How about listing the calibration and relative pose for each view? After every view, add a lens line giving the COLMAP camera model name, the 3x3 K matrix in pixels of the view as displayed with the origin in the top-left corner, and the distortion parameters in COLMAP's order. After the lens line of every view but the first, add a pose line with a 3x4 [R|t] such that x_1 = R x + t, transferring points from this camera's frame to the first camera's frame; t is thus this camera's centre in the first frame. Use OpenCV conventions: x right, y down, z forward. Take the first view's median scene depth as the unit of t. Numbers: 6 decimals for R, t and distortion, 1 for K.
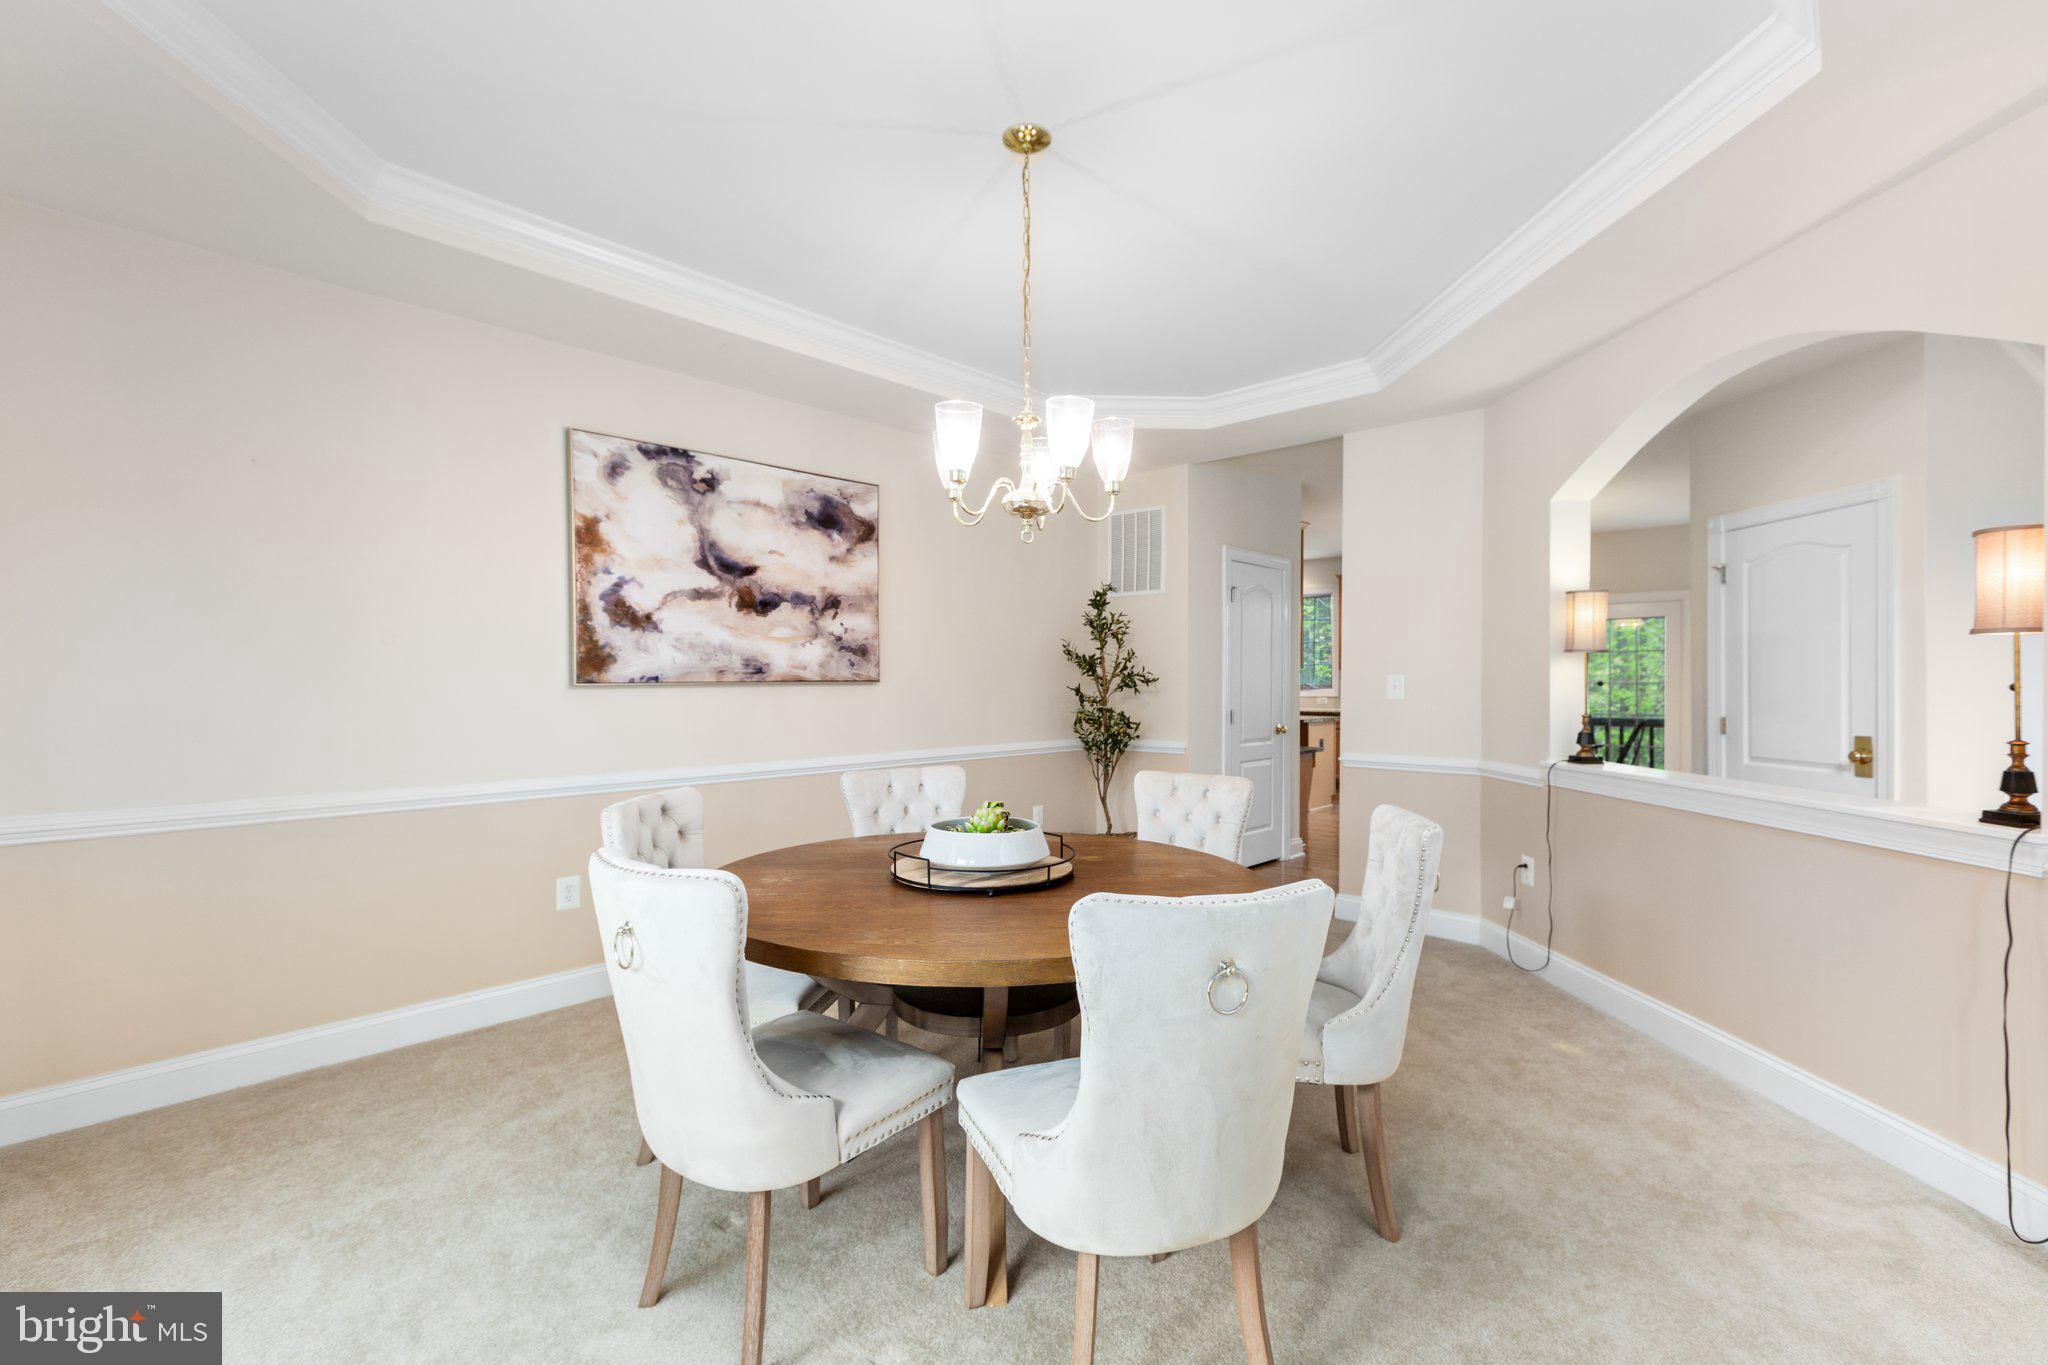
lens RADIAL K [[905.0, 0, 1031.7], [0, 905.0, 675.1], [0, 0, 1]] dist [-0.004575, 0.002469]
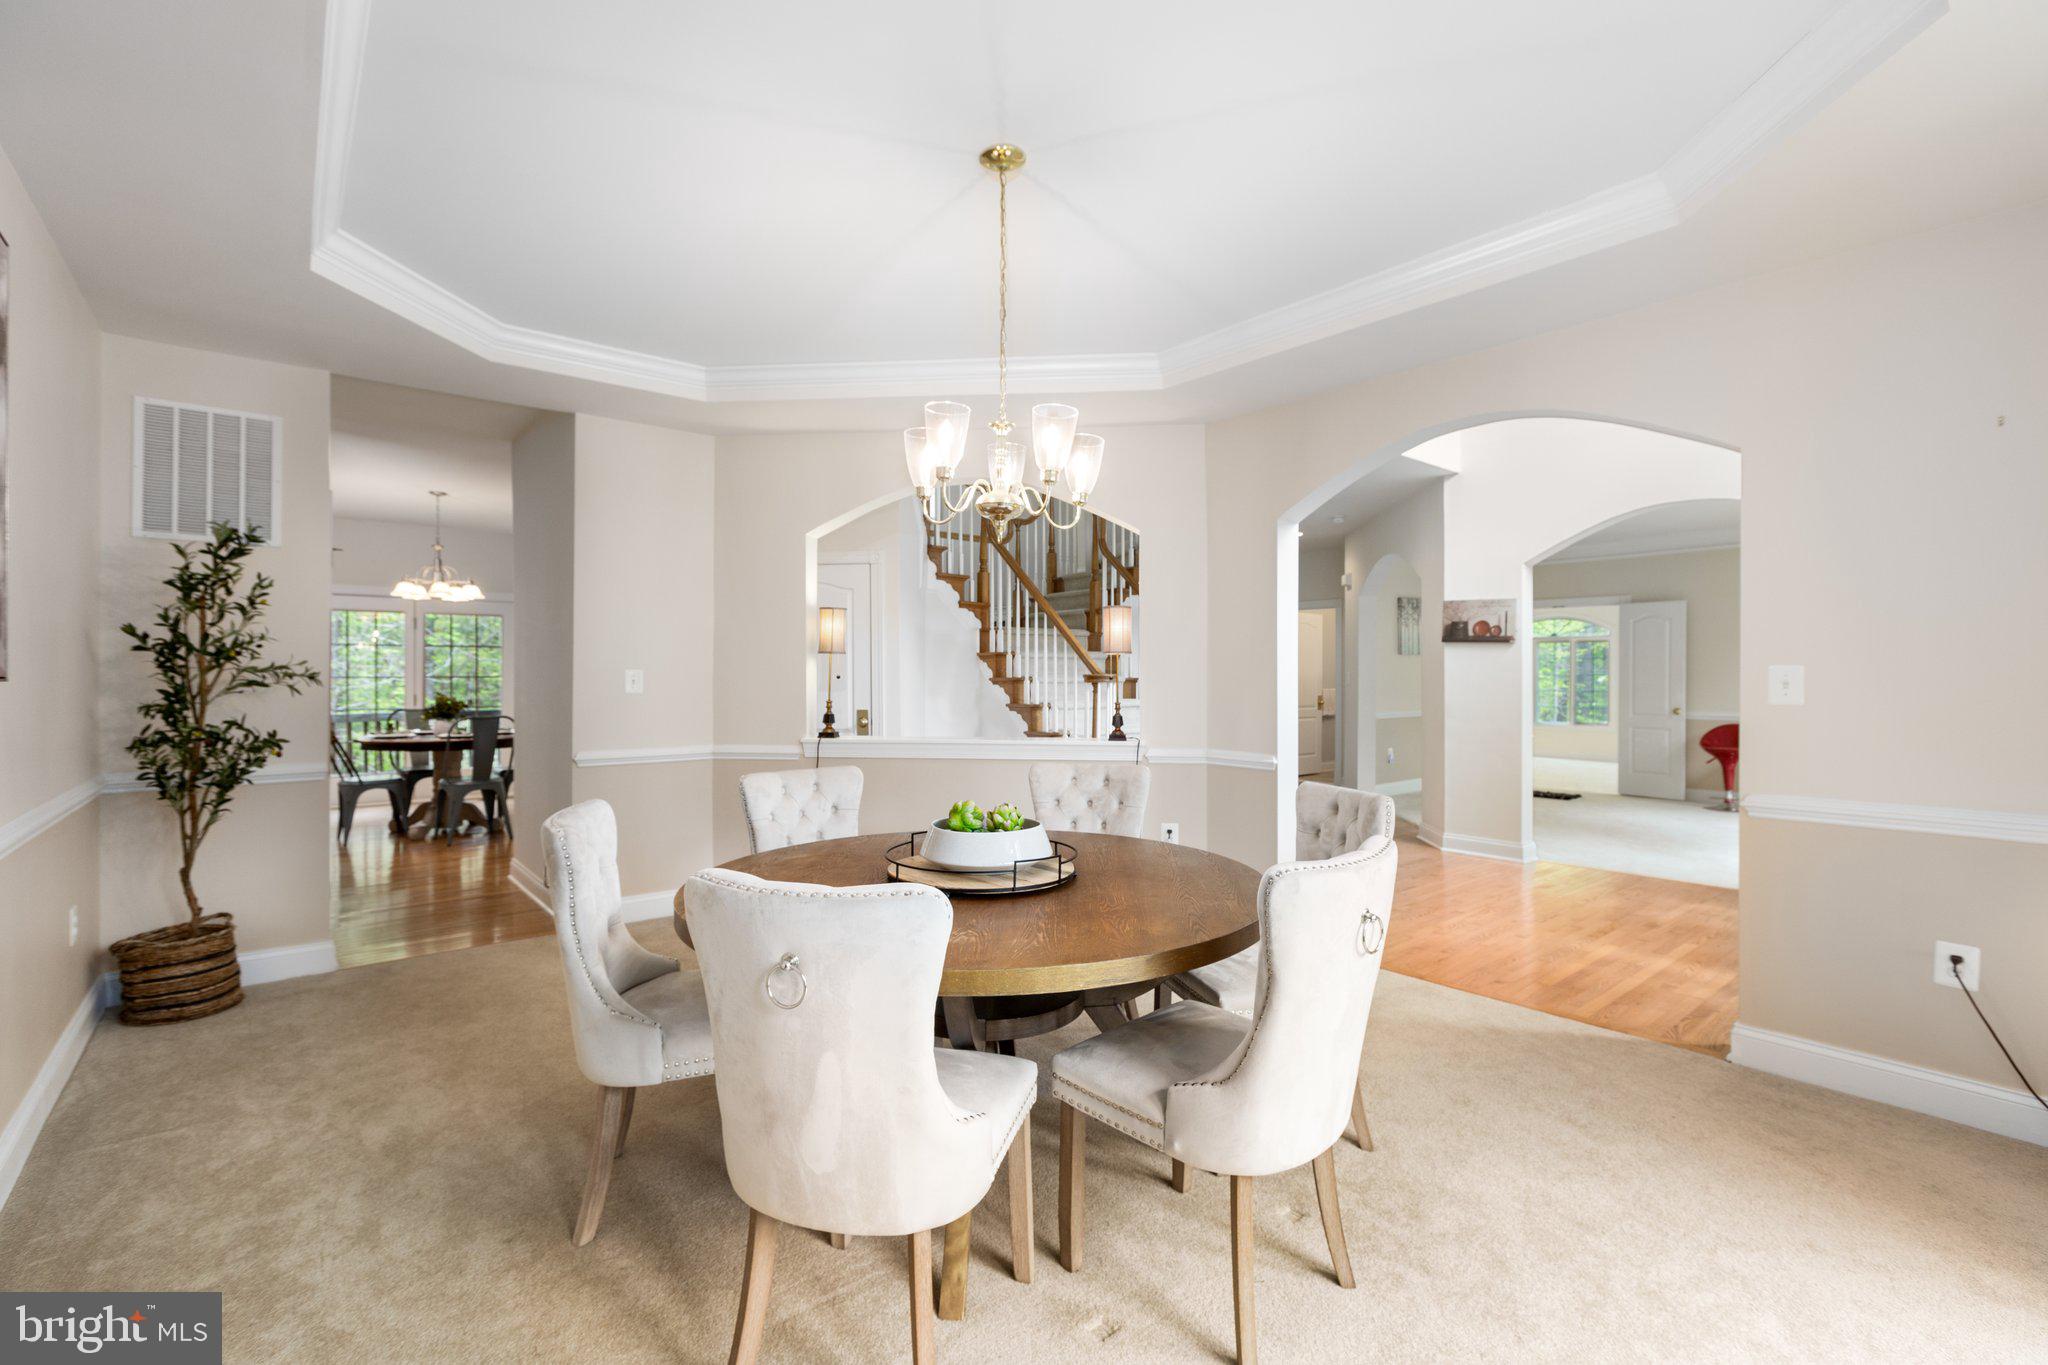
lens RADIAL K [[905.0, 0, 1030.8], [0, 905.0, 676.6], [0, 0, 1]] dist [-0.004575, 0.002469]
pose [[0.127706, -0.009692, 0.991765, -0.551024], [-0.009158, 0.999898, 0.010950, -0.007699], [-0.991770, -0.010481, 0.127605, 0.423954]]
